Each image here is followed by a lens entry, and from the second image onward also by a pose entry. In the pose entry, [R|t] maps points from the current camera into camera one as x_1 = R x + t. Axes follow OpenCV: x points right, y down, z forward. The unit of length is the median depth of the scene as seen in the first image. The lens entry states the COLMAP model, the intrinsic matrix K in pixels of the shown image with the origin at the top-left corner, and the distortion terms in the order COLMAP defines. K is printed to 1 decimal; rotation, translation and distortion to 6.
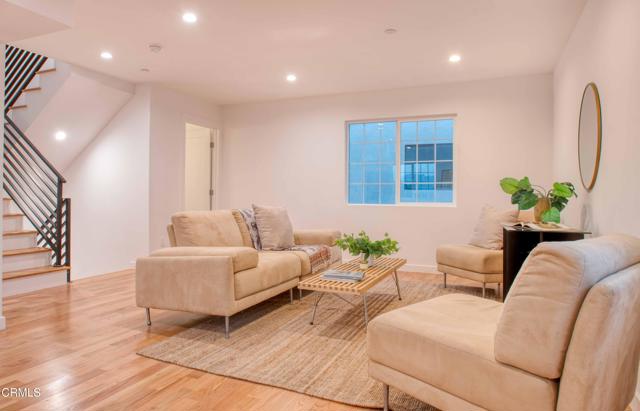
lens RADIAL K [[407.6, 0, 320.0], [0, 407.6, 203.5], [0, 0, 1]] dist [-0.007325, -0.006197]
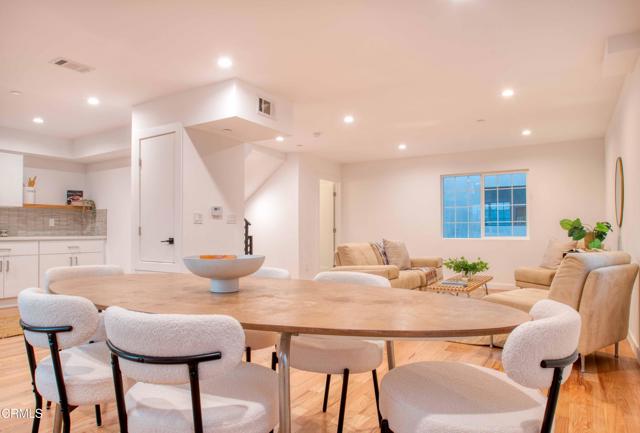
lens RADIAL K [[477.7, 0, 309.0], [0, 477.7, 234.0], [0, 0, 1]] dist [-0.004487, 0.009848]
pose [[0.993566, -0.010166, -0.112796, -0.237297], [0.008807, 0.999883, -0.012538, 0.004222], [0.112910, 0.011464, 0.993539, -0.731091]]
